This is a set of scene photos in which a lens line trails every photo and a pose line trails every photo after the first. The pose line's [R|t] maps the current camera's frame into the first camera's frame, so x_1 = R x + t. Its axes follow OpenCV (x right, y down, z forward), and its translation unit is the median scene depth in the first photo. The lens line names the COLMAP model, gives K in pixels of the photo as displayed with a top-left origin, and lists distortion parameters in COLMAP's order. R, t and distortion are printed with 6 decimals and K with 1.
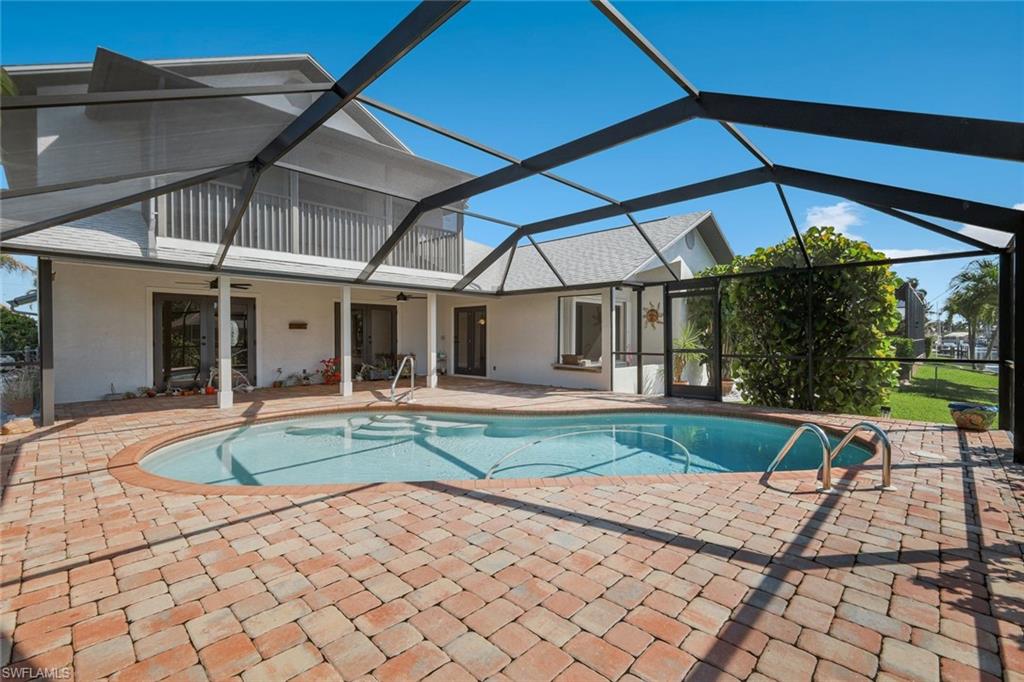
lens RADIAL K [[449.1, 0, 512.0], [0, 449.1, 341.0], [0, 0, 1]] dist [-0.000315, -0.000144]
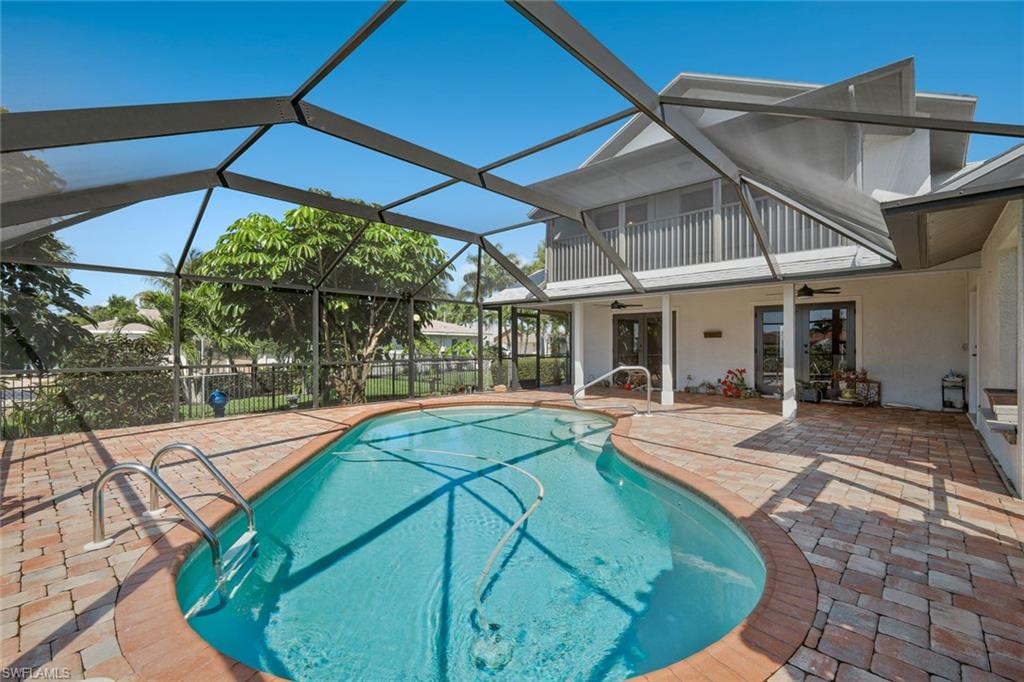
lens RADIAL K [[449.9, 0, 512.0], [0, 449.9, 341.0], [0, 0, 1]] dist [0.011872, -0.000146]
pose [[0.013303, -0.007160, -0.999886, 0.545451], [-0.009013, 0.999933, -0.007281, -0.008115], [0.999871, 0.009109, 0.013238, 0.567932]]
